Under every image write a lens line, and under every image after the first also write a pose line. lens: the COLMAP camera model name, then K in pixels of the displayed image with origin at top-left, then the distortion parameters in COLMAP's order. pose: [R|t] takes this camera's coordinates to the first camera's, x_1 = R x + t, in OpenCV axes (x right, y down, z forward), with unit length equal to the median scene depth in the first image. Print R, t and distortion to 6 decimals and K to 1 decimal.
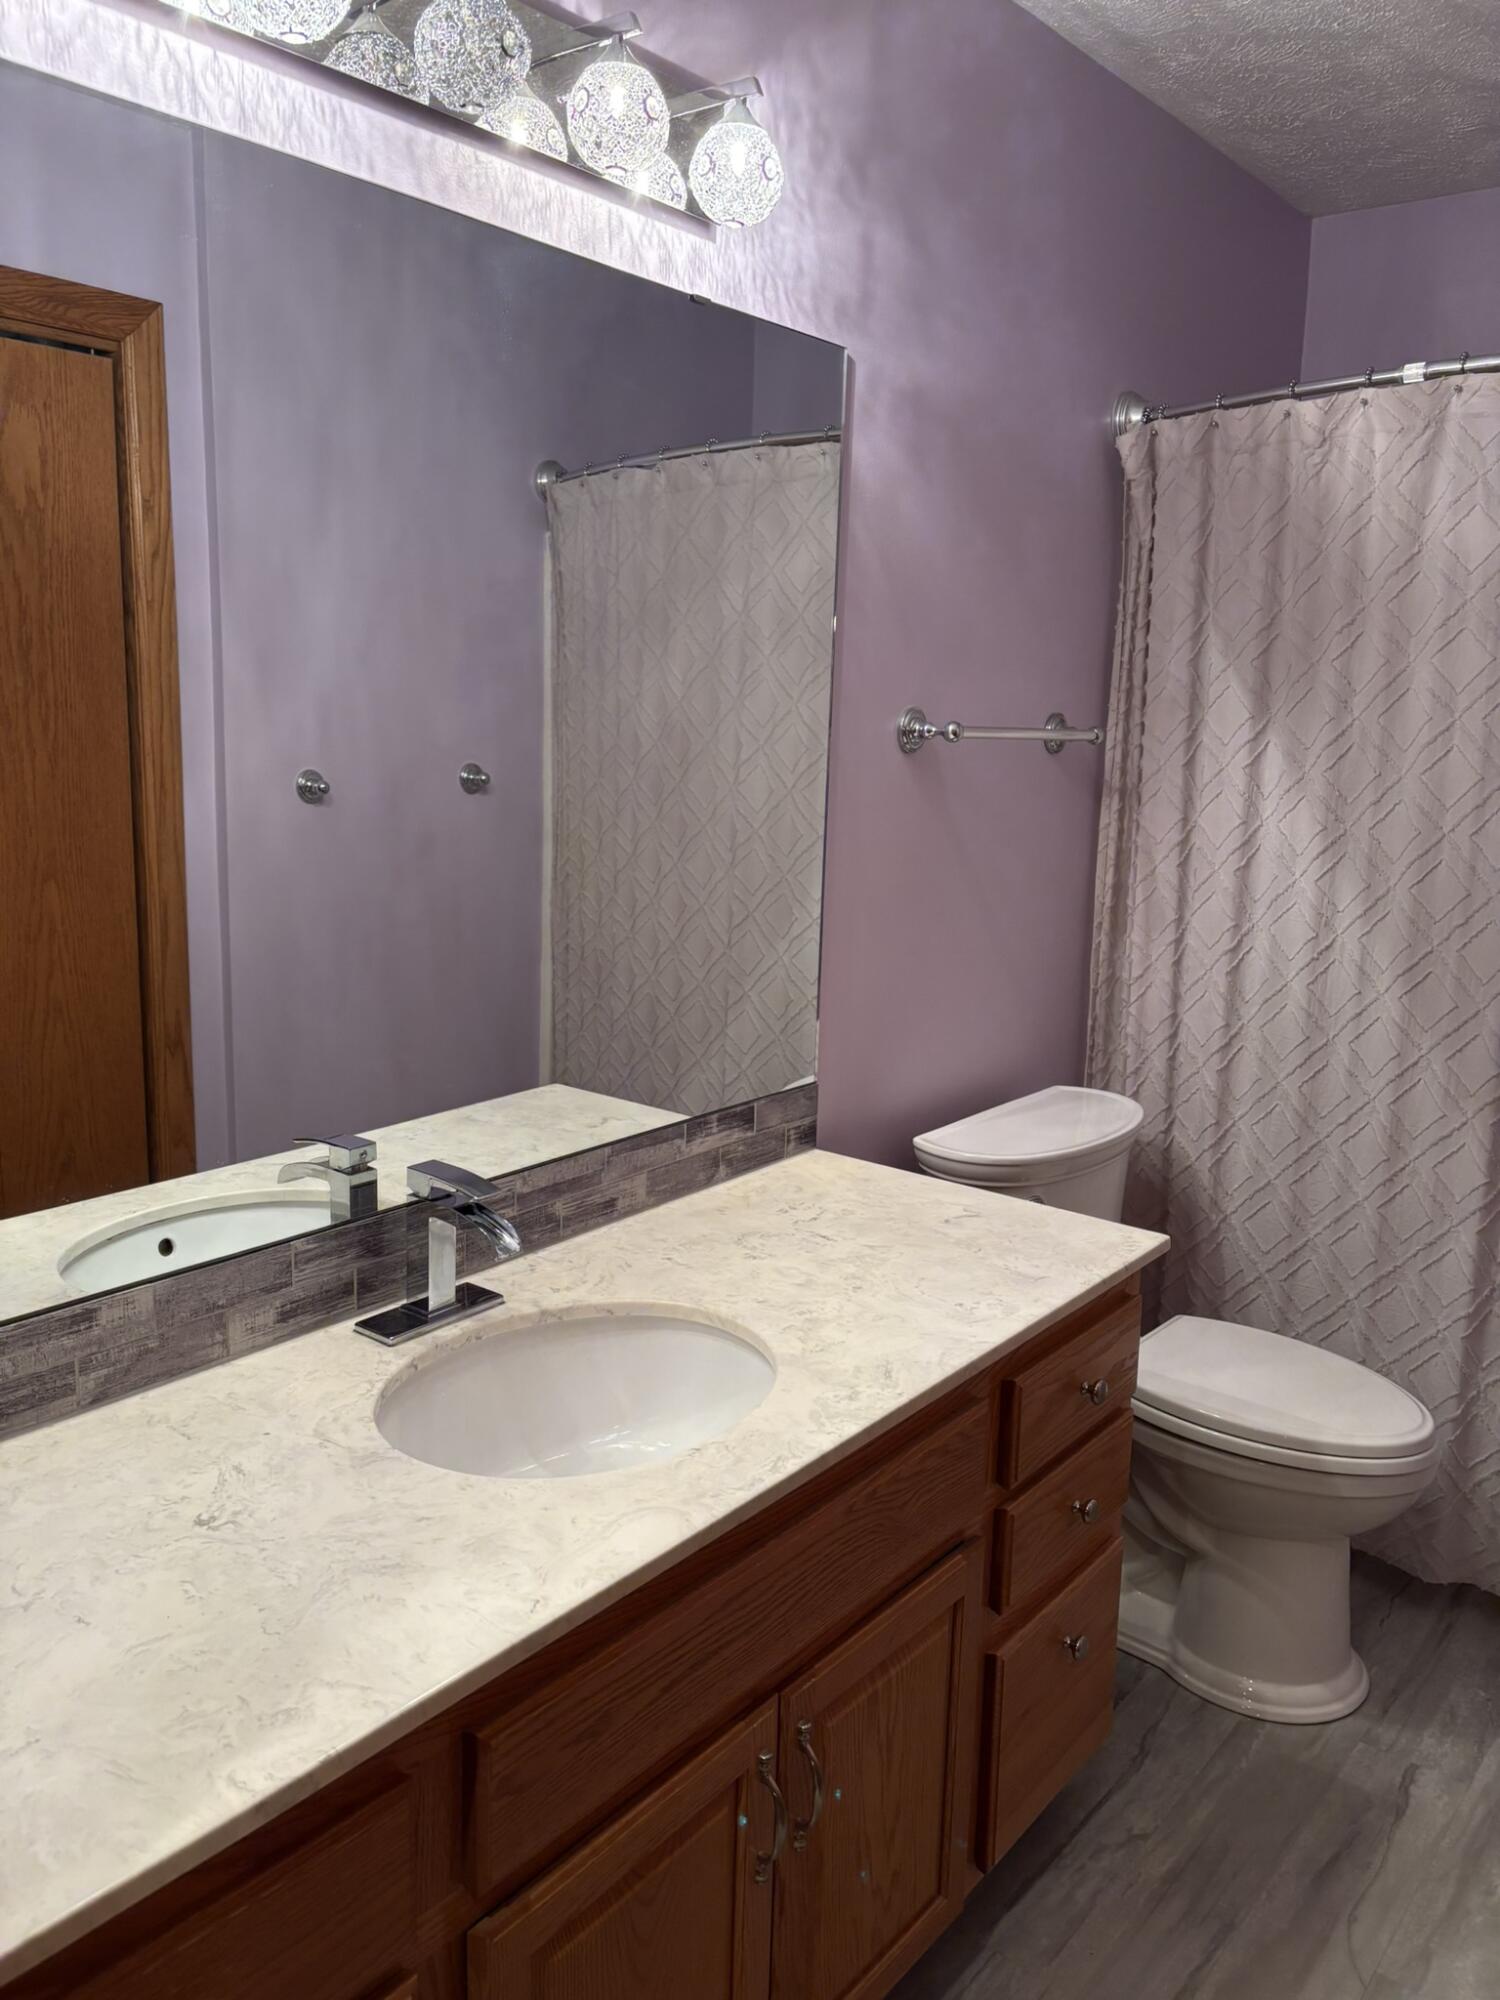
lens RADIAL K [[1551.1, 0, 715.4], [0, 1551.1, 980.7], [0, 0, 1]] dist [0.062467, -0.067293]
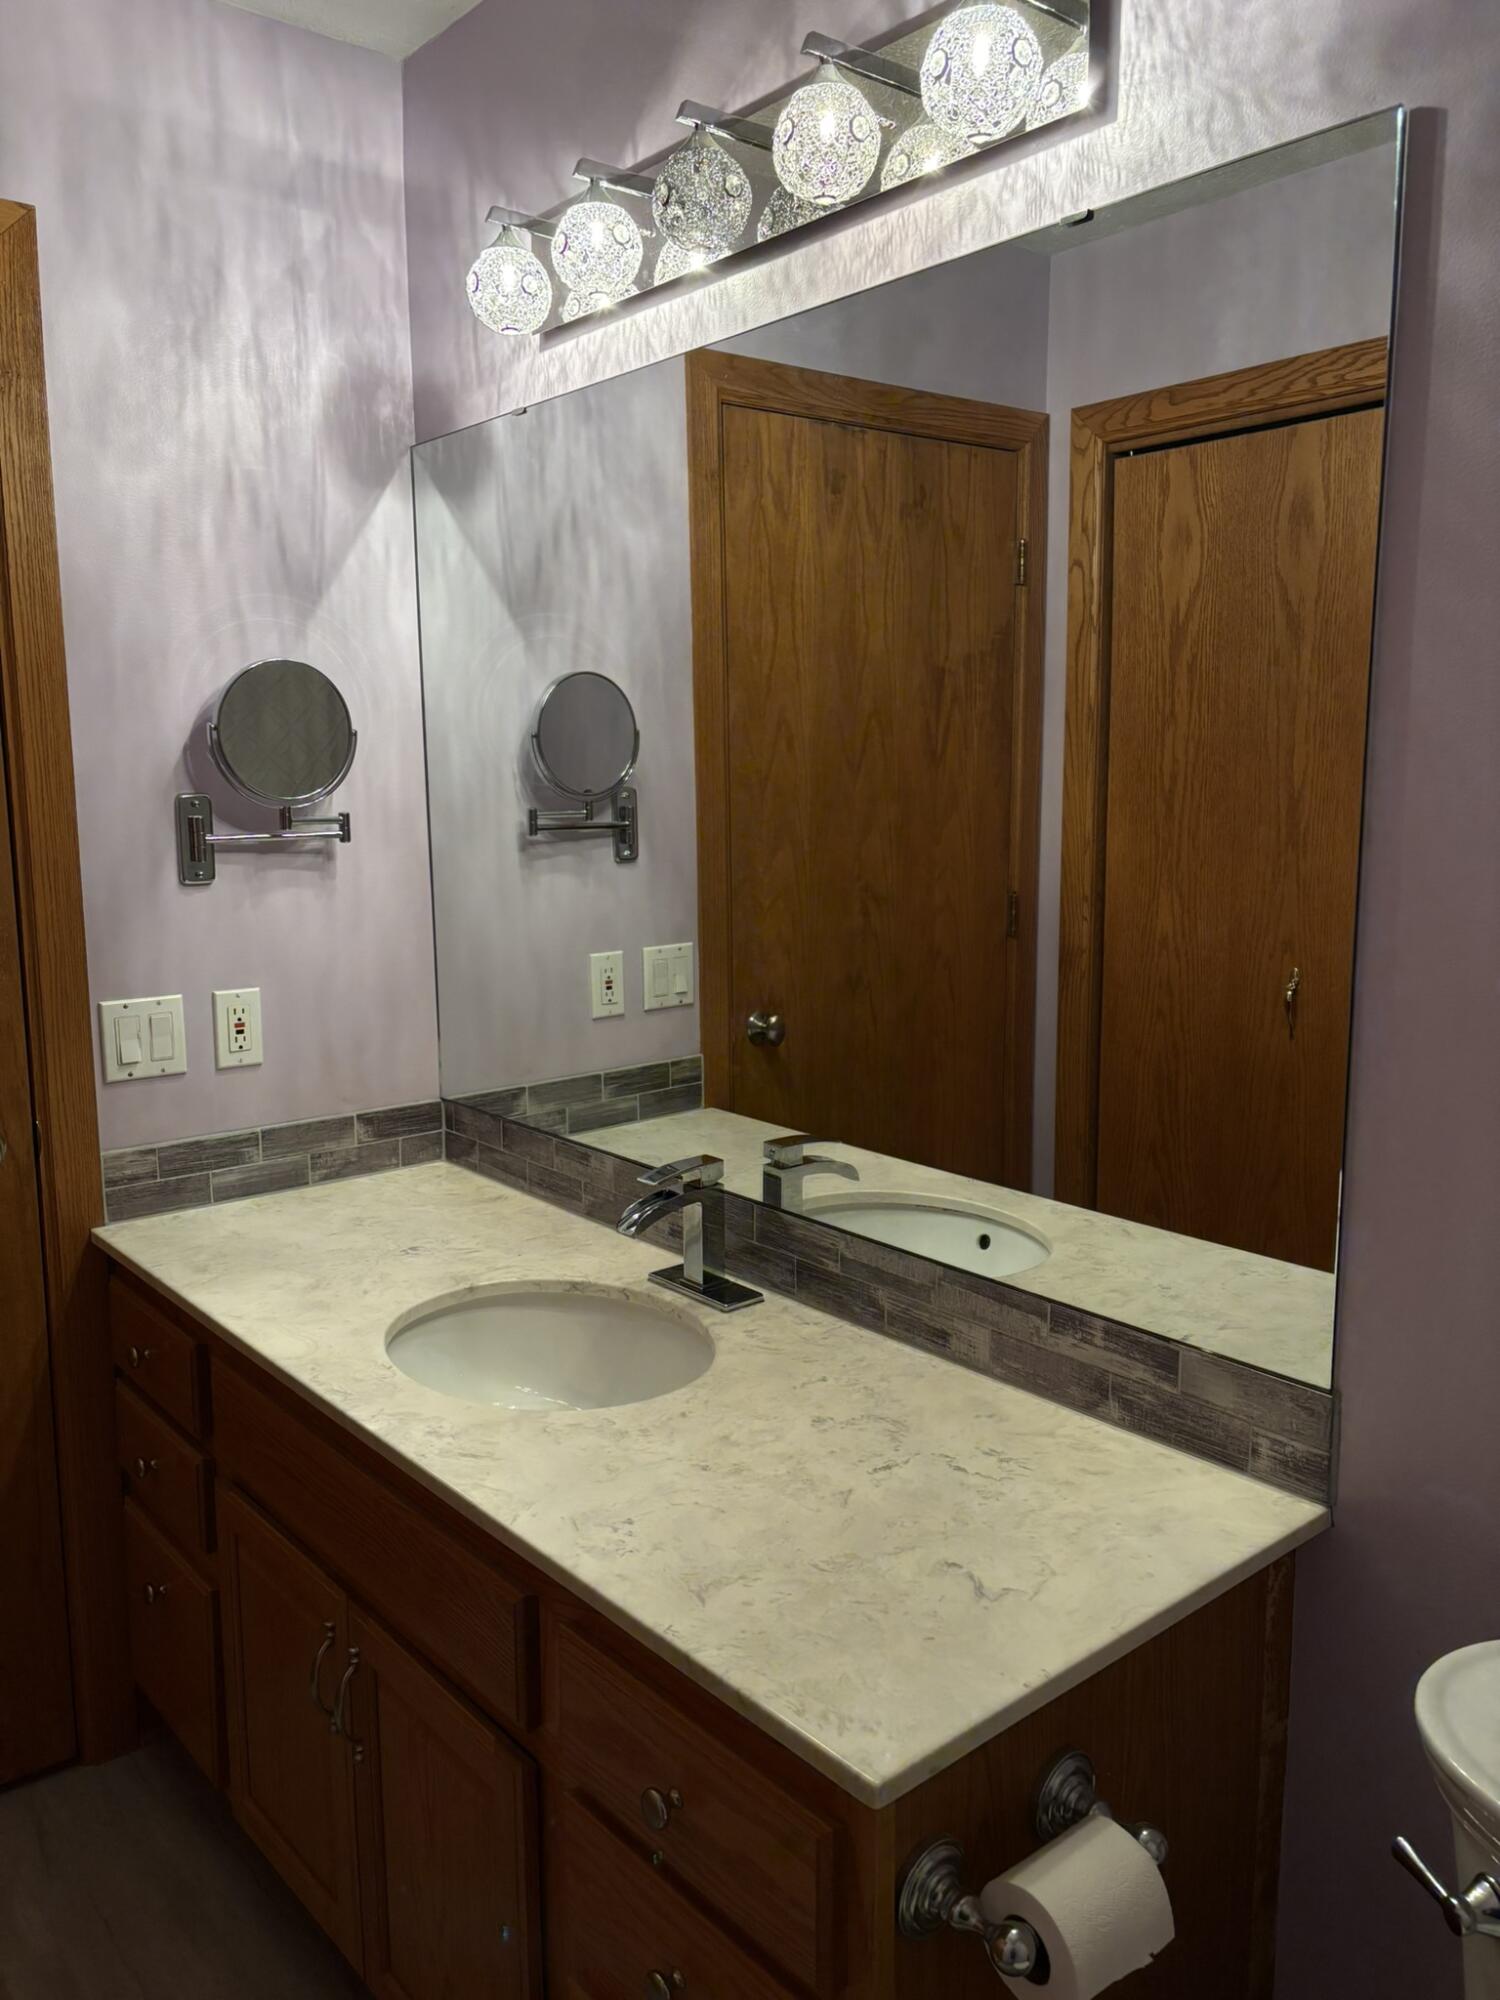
lens RADIAL K [[1551.1, 0, 750.2], [0, 1551.1, 984.6], [0, 0, 1]] dist [0.062467, -0.067293]
pose [[-0.203292, 0.122769, -0.971391, 0.638131], [-0.157946, 0.975002, 0.156280, -0.136245], [0.966295, 0.185198, -0.178820, 0.841588]]
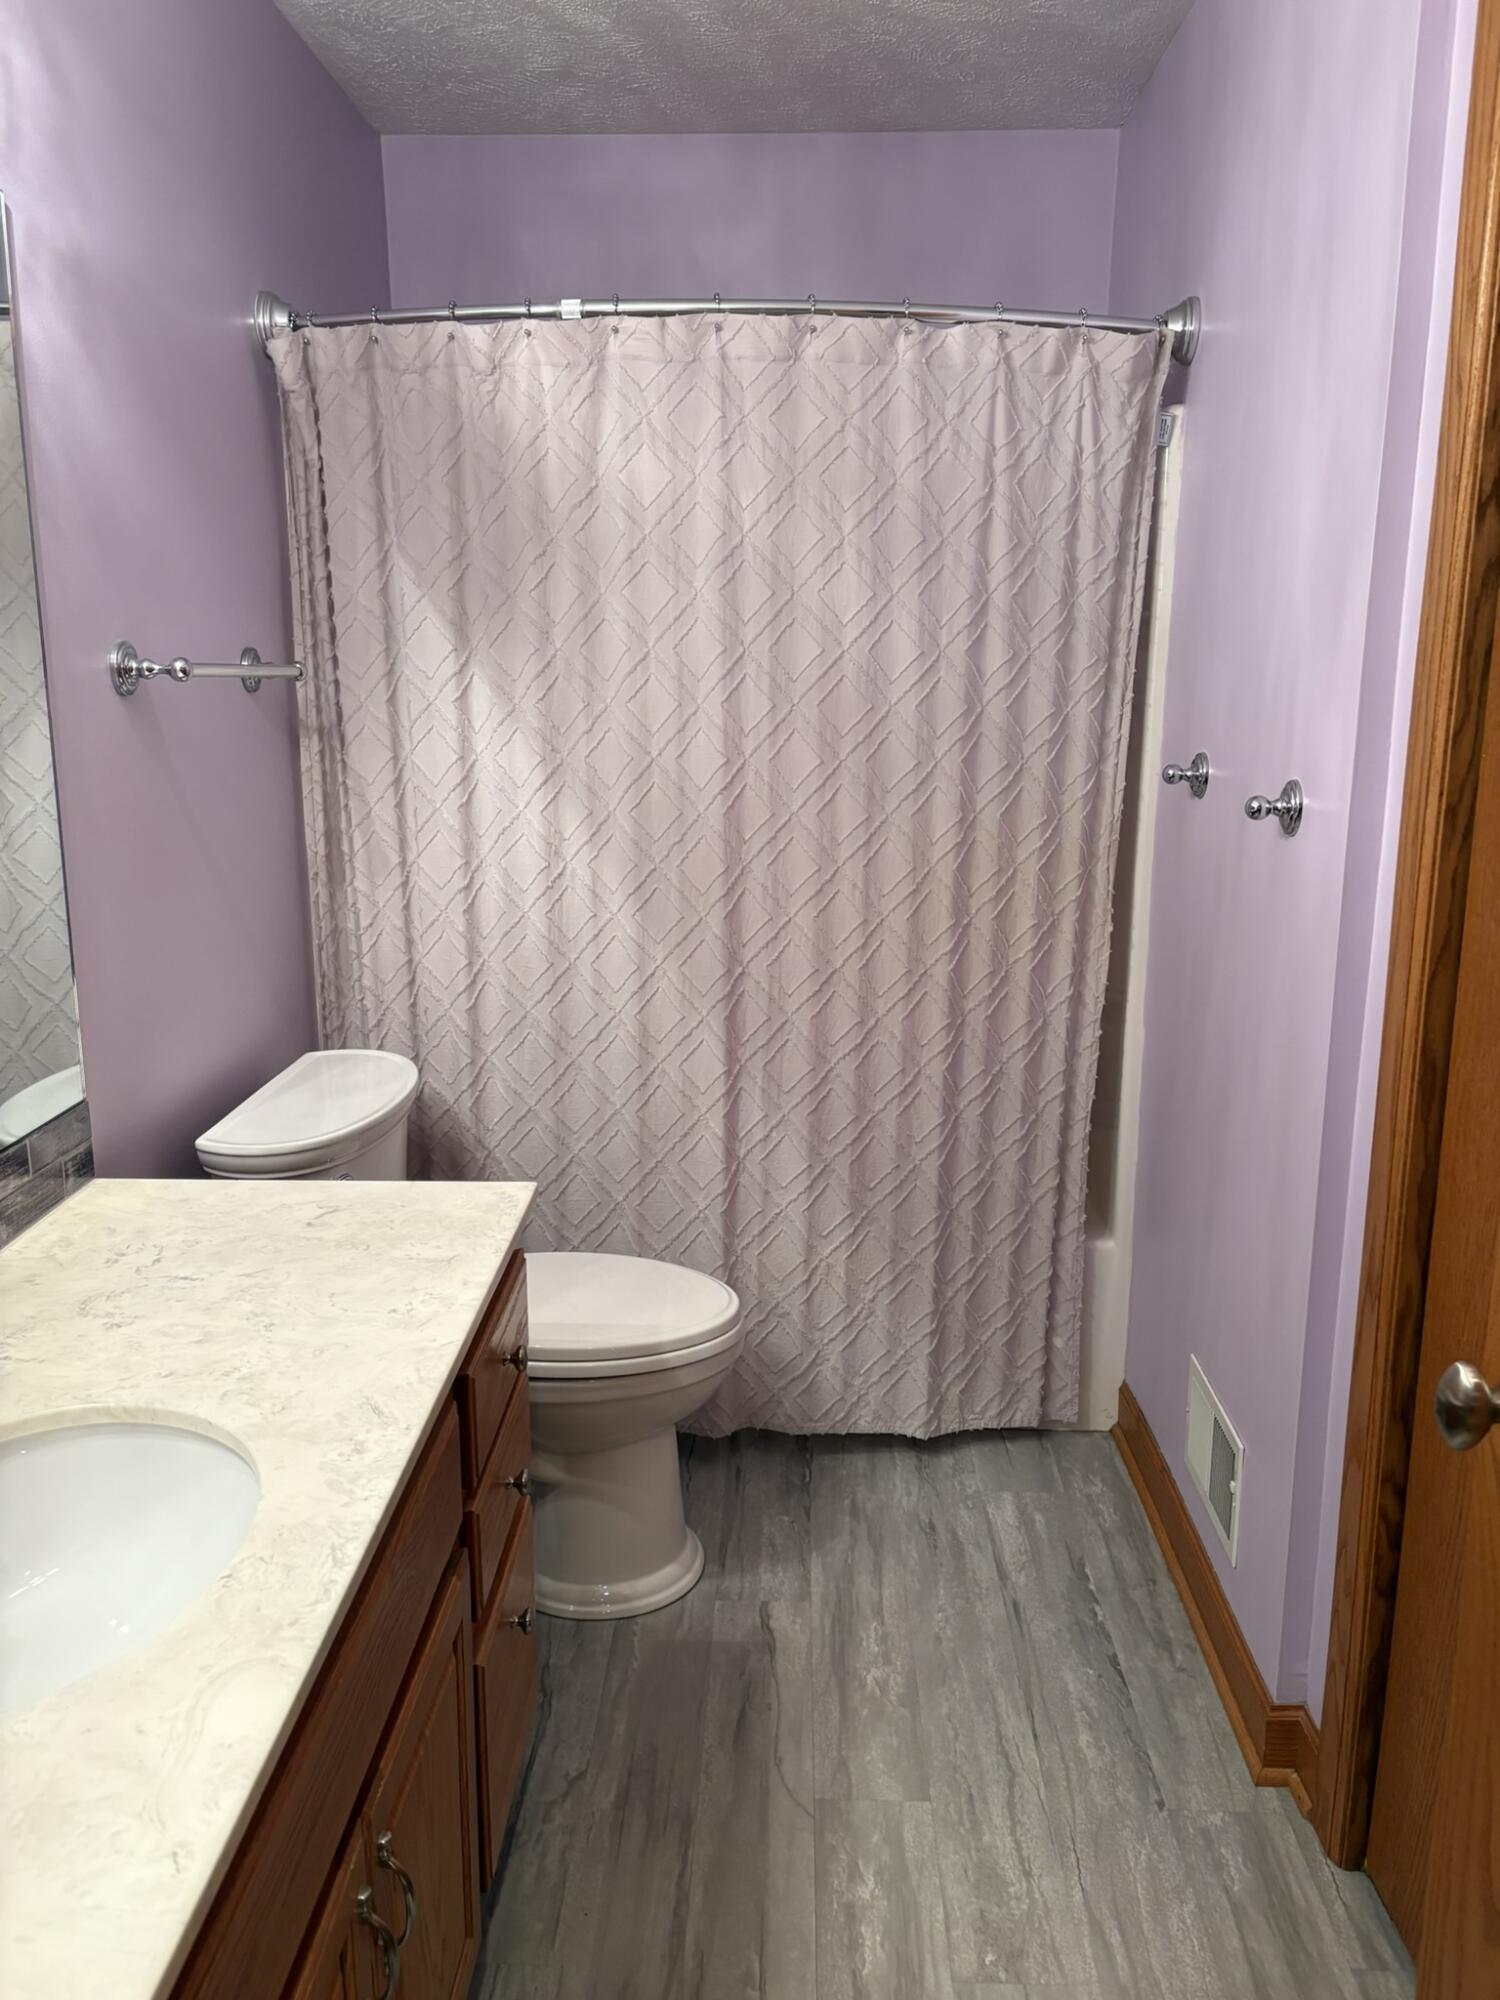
lens RADIAL K [[1551.1, 0, 767.8], [0, 1551.1, 988.8], [0, 0, 1]] dist [0.062467, -0.067293]
pose [[0.788557, -0.148806, 0.596686, -0.133506], [0.121799, 0.988853, 0.085644, -0.019481], [-0.602779, 0.005141, 0.797892, 0.110394]]
